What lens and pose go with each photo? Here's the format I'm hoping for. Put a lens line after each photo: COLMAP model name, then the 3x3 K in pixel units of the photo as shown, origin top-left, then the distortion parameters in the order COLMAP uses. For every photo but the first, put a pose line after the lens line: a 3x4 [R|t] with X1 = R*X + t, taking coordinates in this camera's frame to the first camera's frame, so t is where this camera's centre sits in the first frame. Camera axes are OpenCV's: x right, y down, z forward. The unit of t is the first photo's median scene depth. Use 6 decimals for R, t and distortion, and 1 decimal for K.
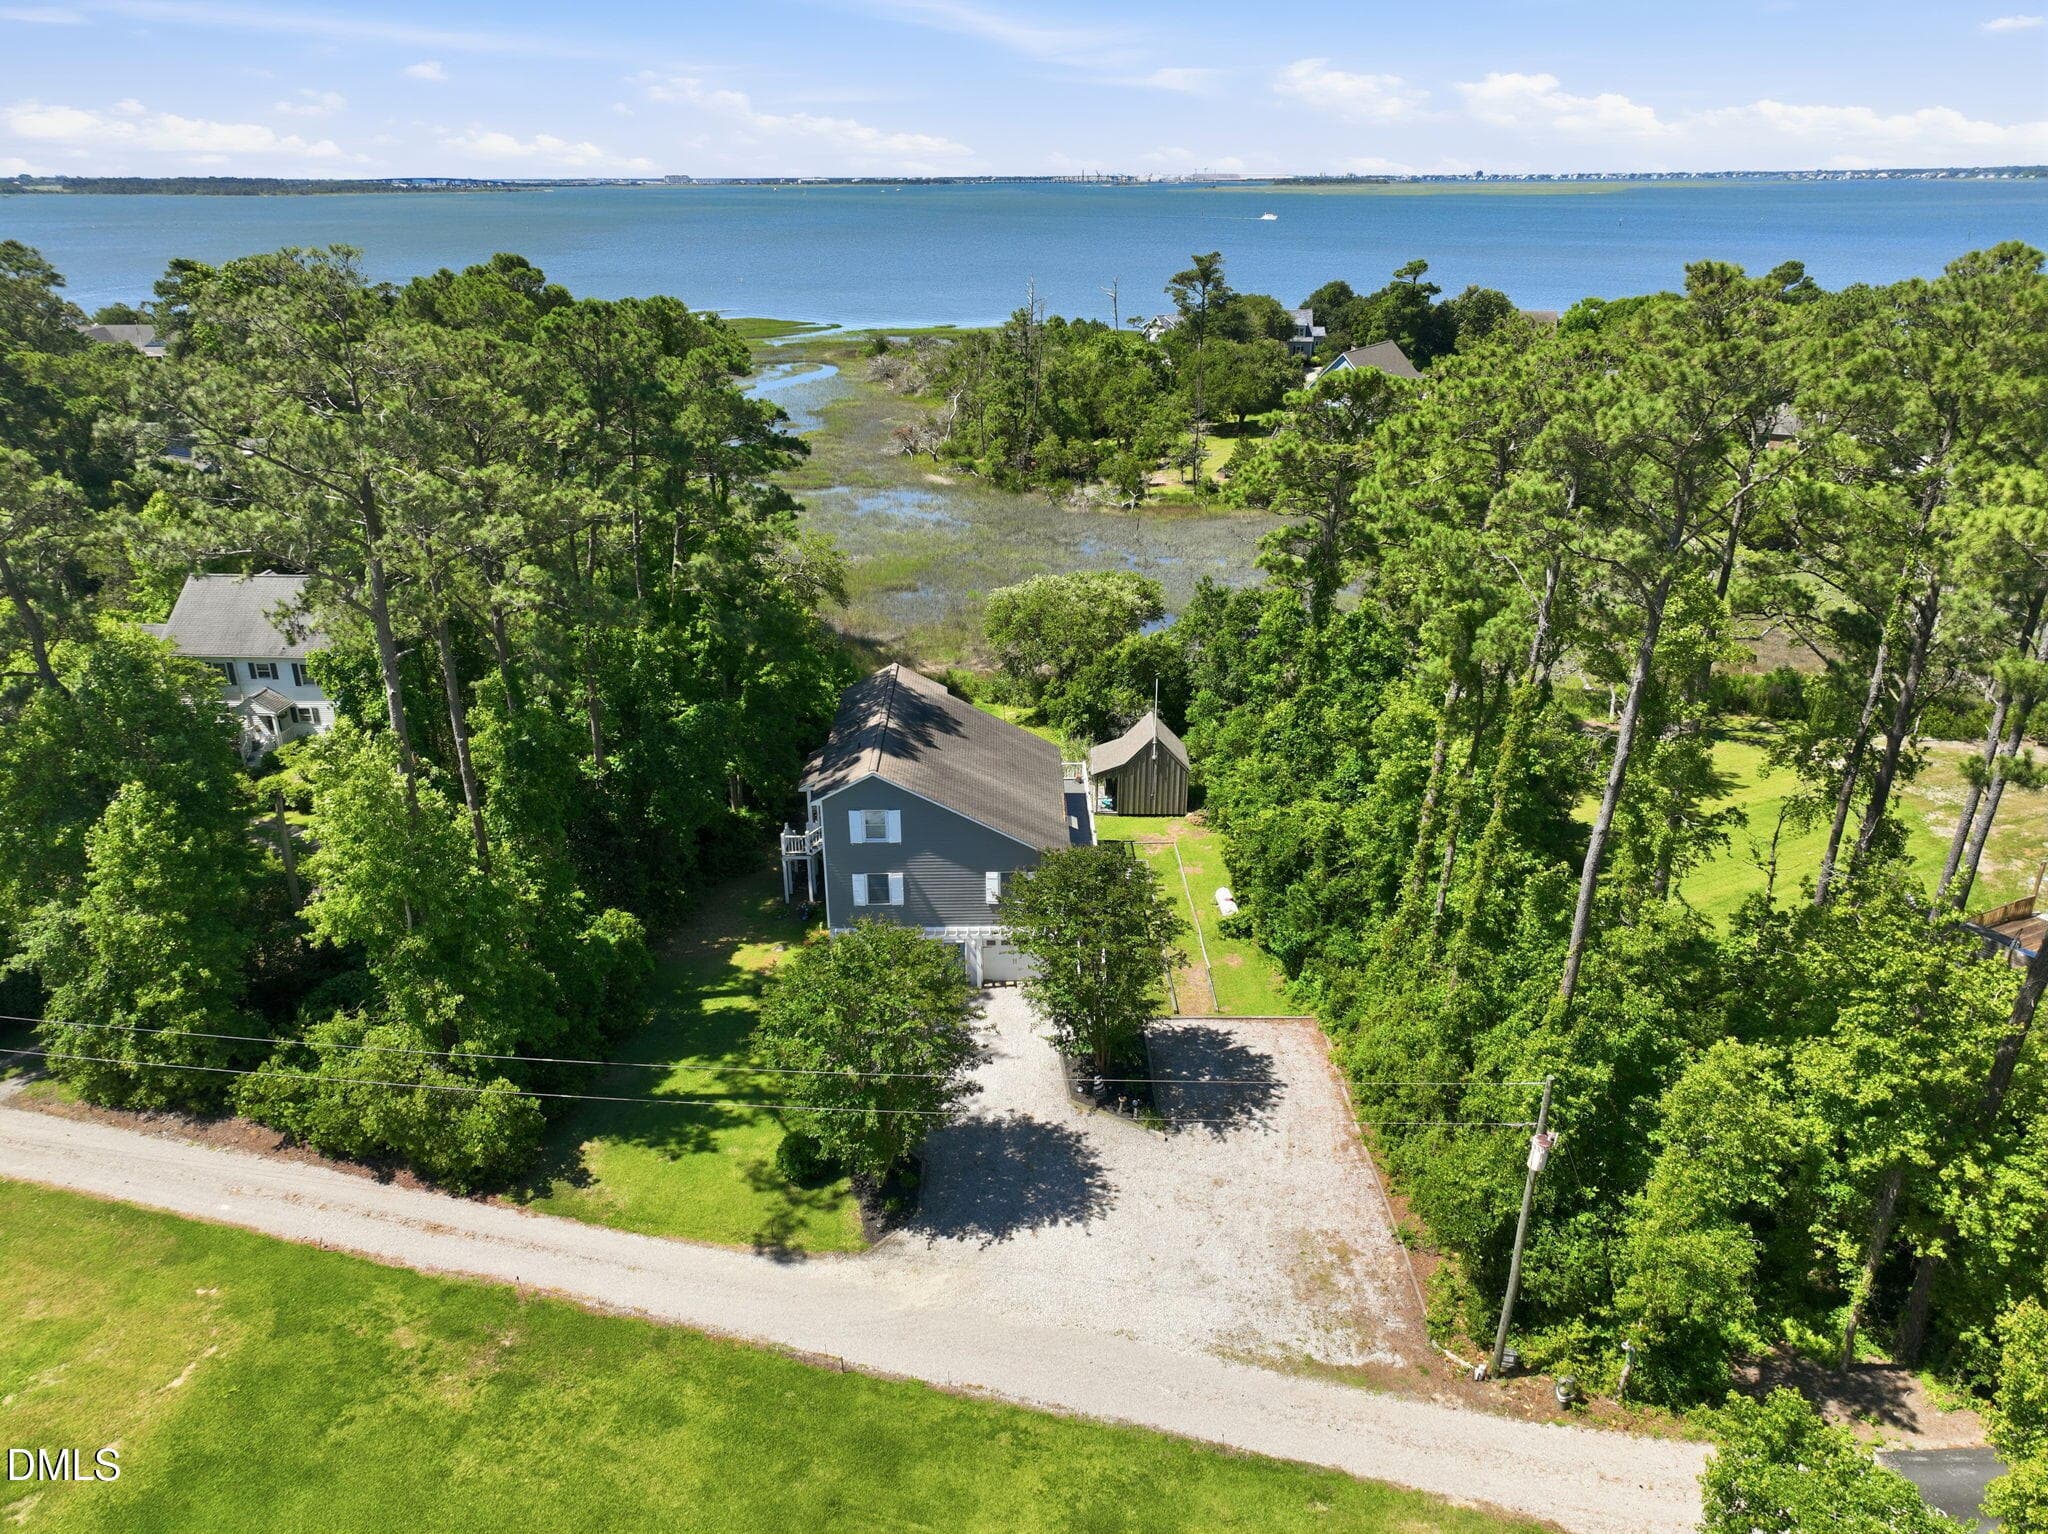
lens RADIAL K [[1457.7, 0, 1019.9], [0, 1457.7, 766.9], [0, 0, 1]] dist [-0.001030, 0.022670]
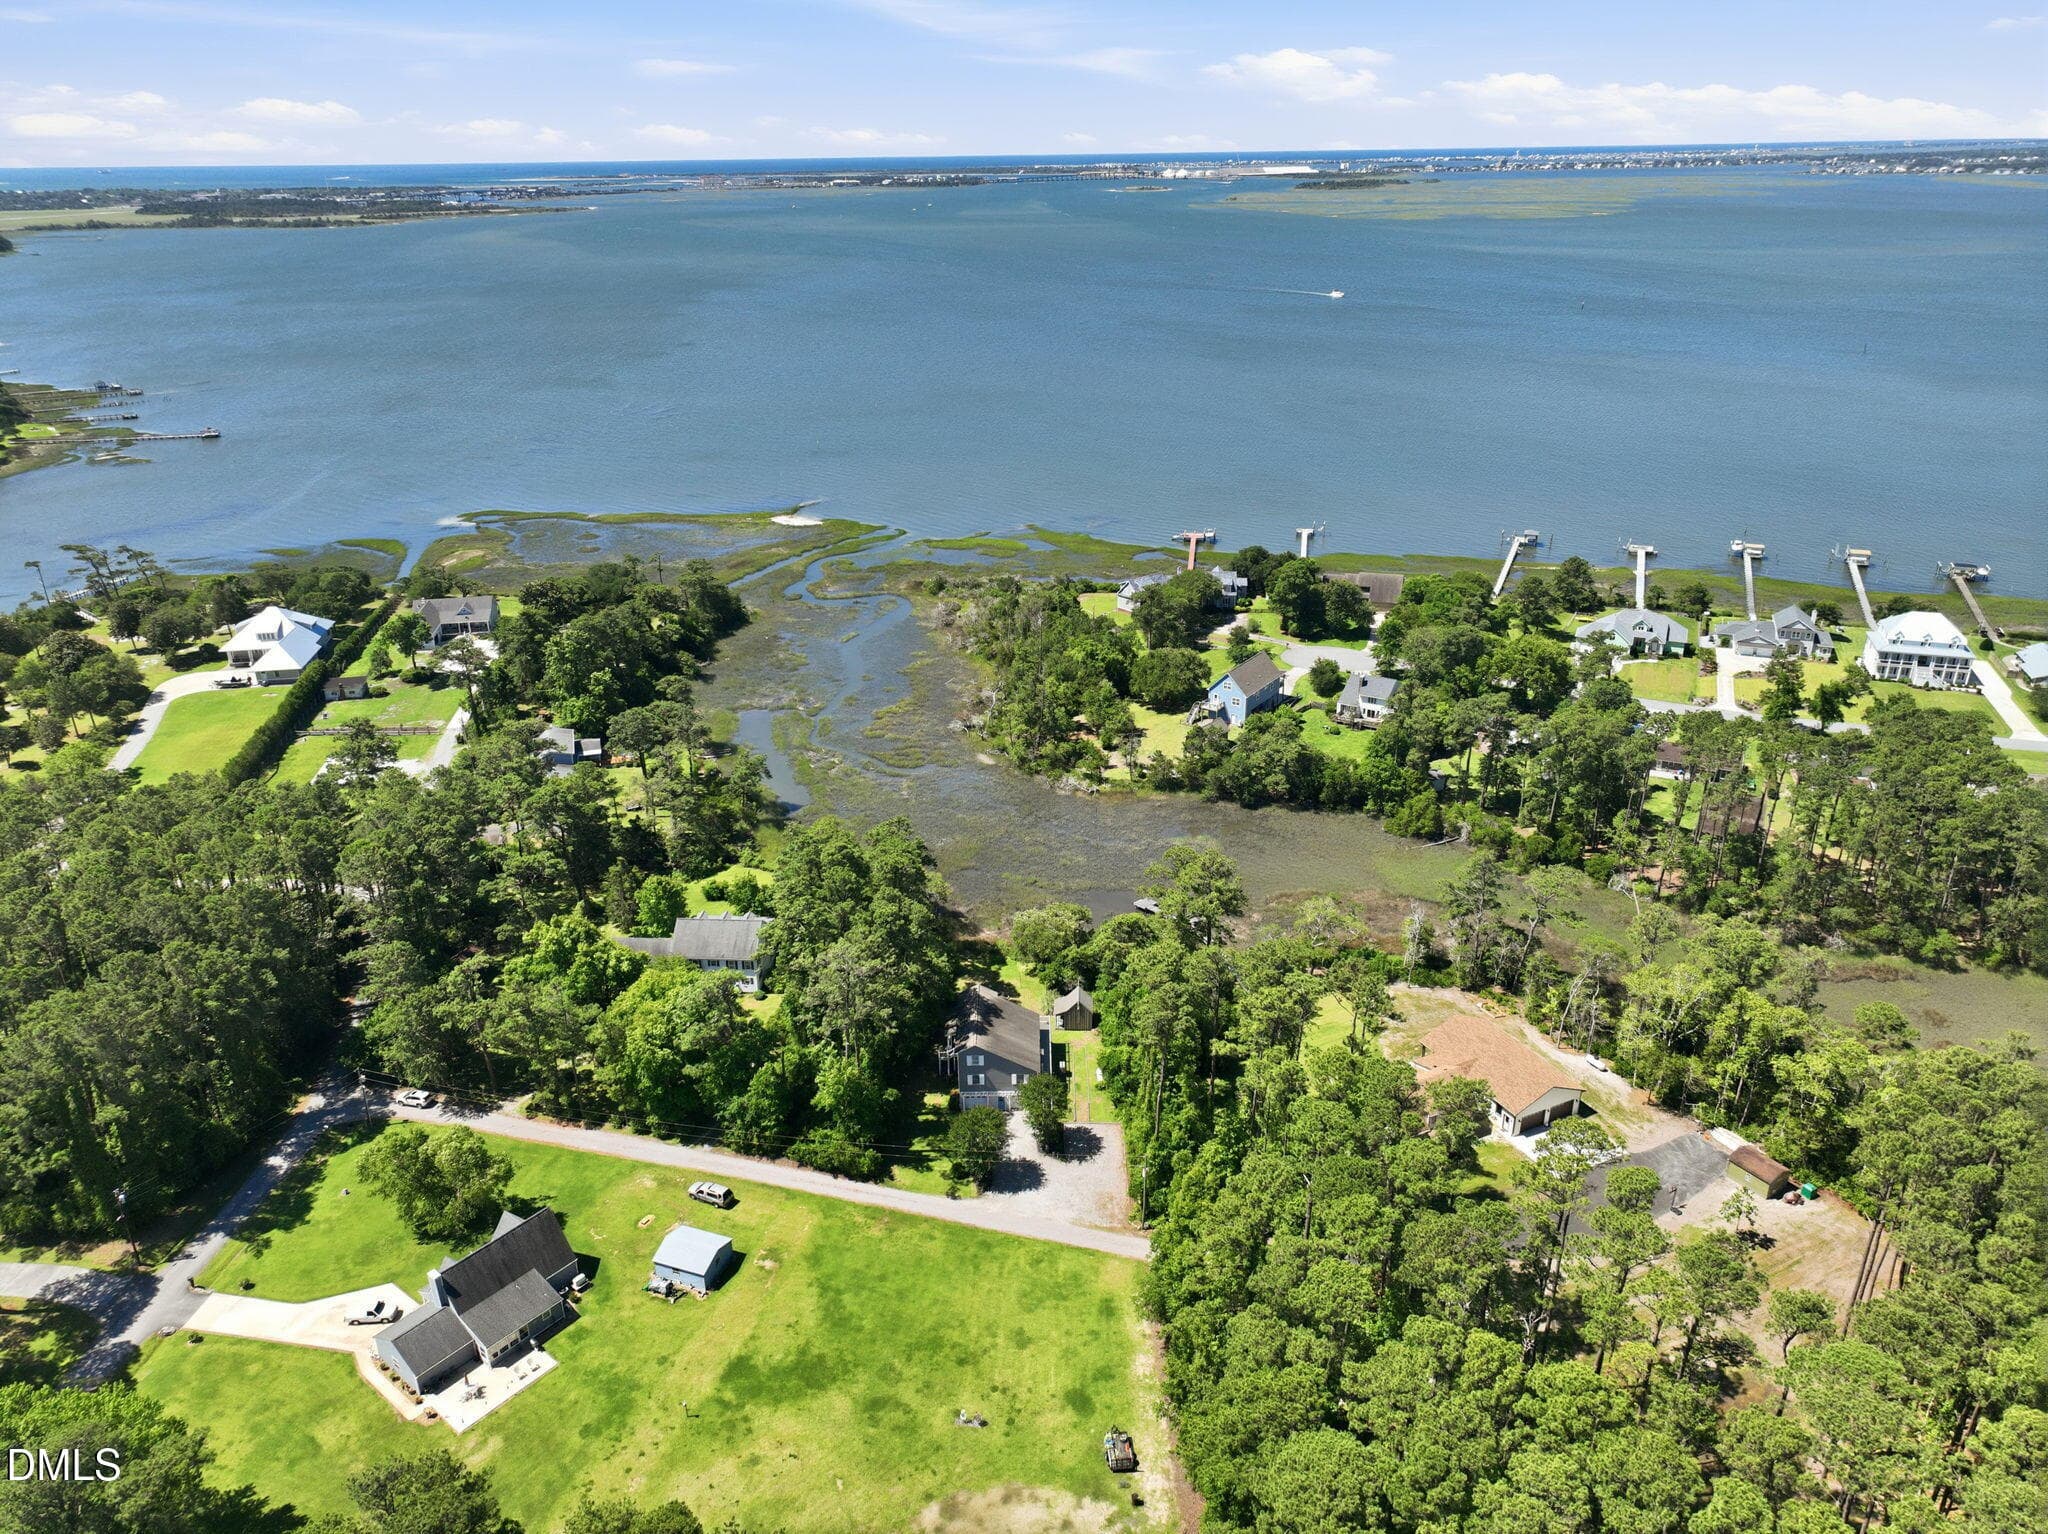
lens RADIAL K [[1457.7, 0, 1044.4], [0, 1457.7, 775.5], [0, 0, 1]] dist [-0.001030, 0.022670]
pose [[0.999995, -0.000615, -0.003209, 0.061609], [0.000684, 0.999770, 0.021427, -0.691910], [0.003195, -0.021429, 0.999765, -2.265791]]
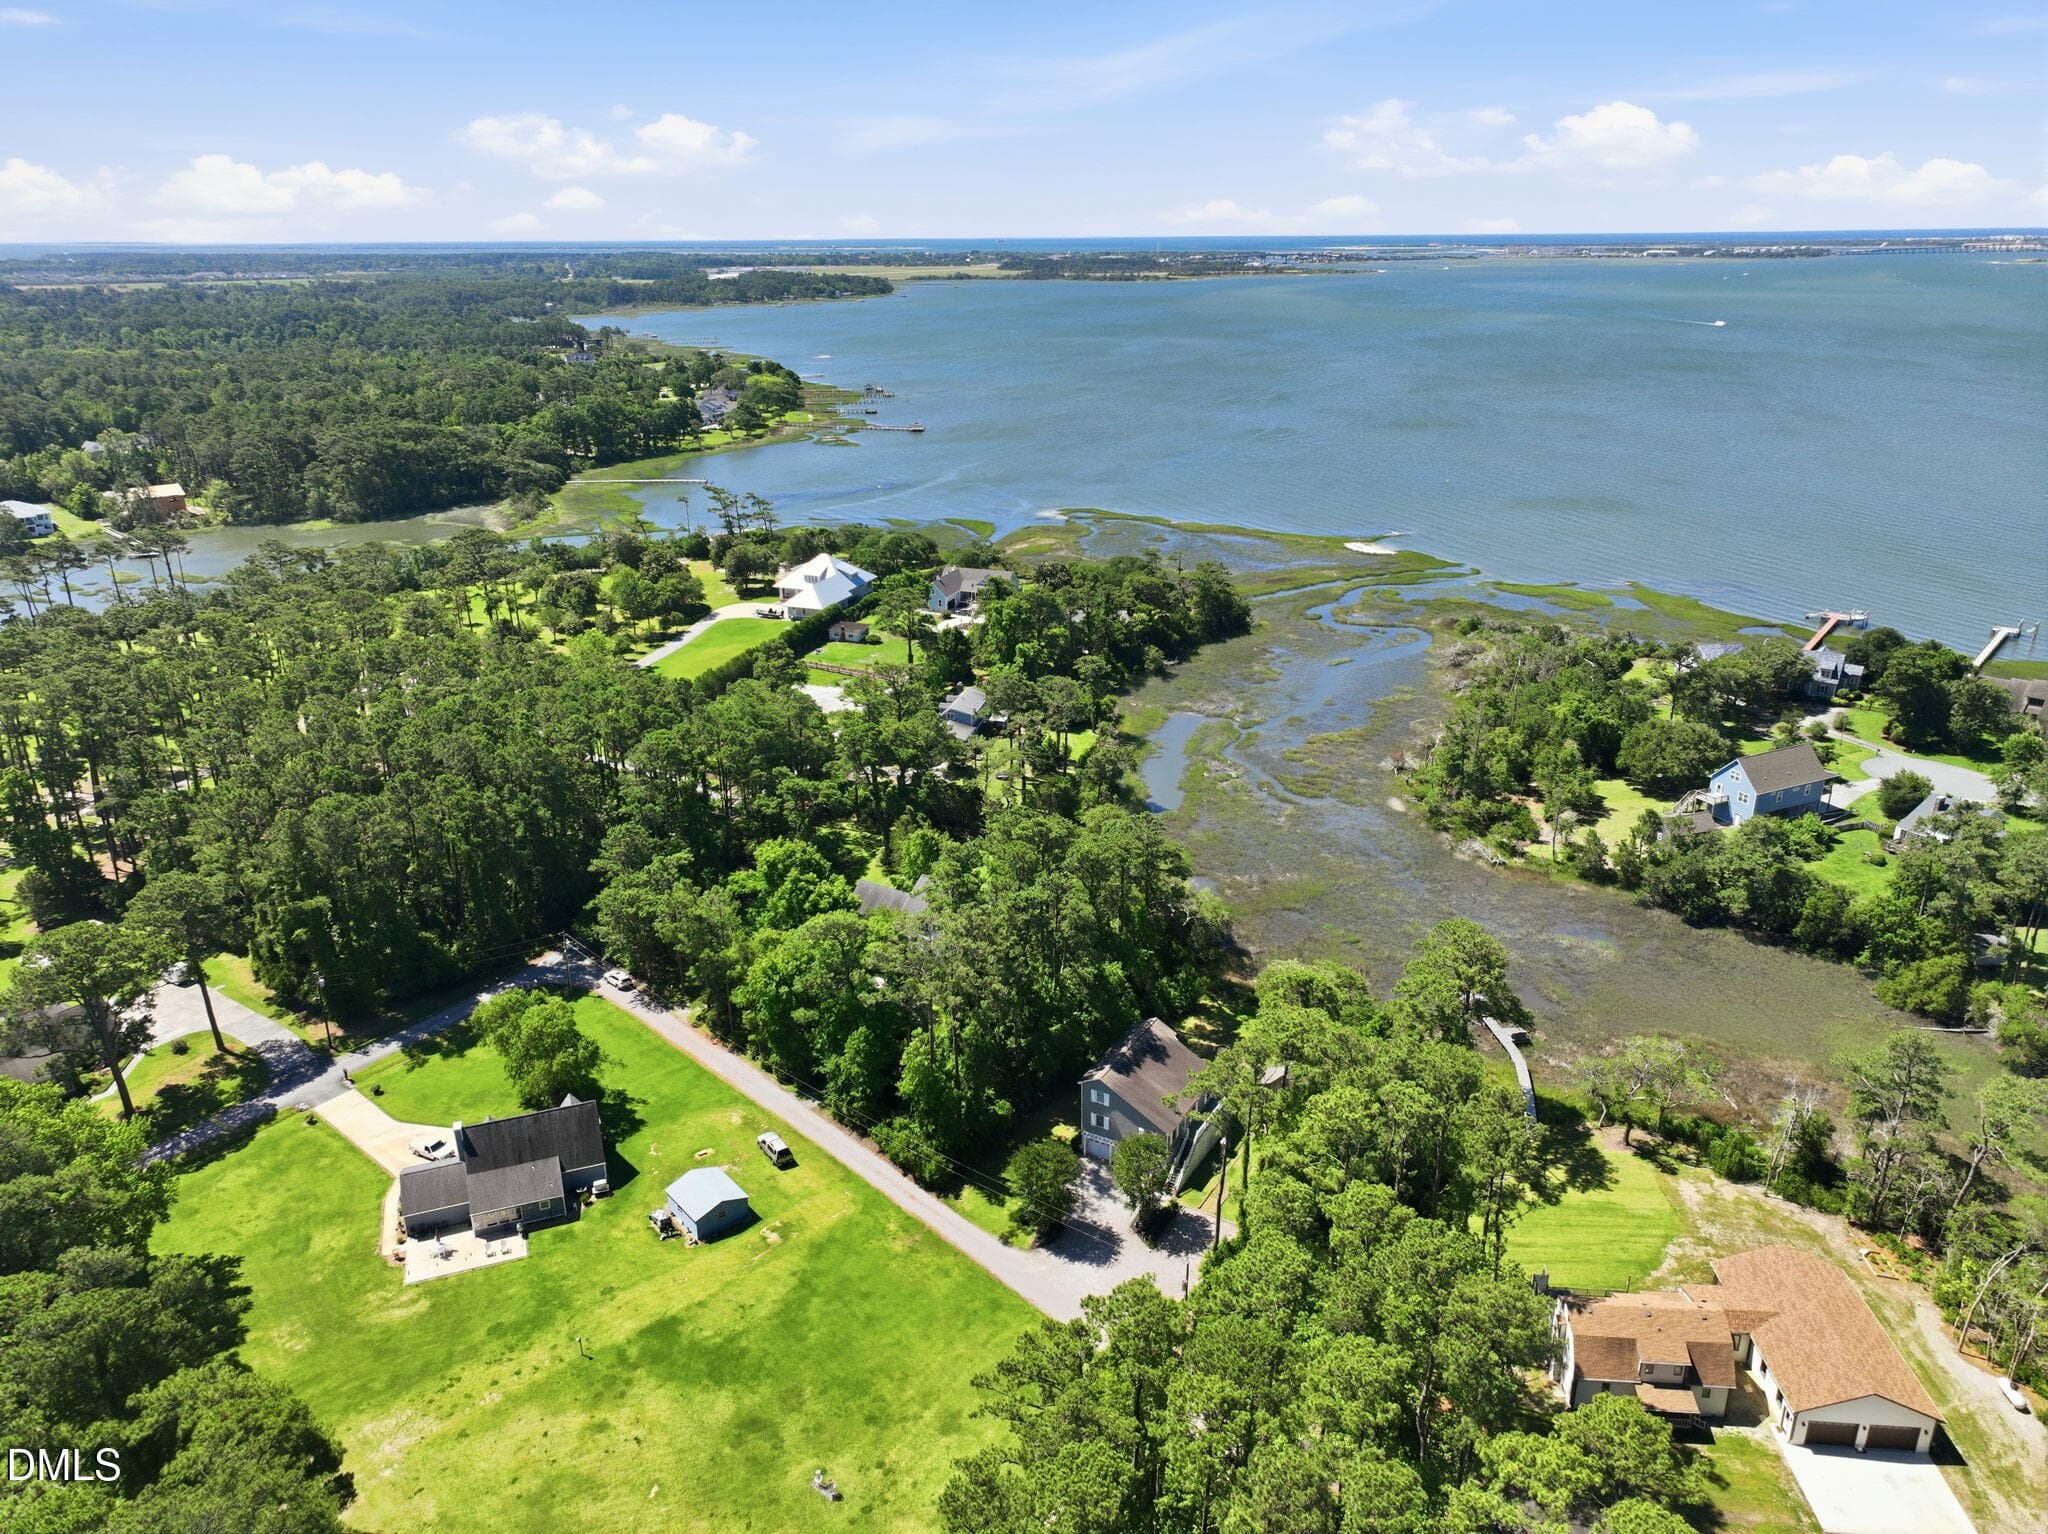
lens RADIAL K [[1457.7, 0, 1020.5], [0, 1457.7, 771.1], [0, 0, 1]] dist [-0.001030, 0.022670]
pose [[0.861605, 0.180951, -0.474229, 0.988105], [-0.193322, 0.980865, 0.023030, -0.615014], [0.469322, 0.071836, 0.880100, -1.504428]]
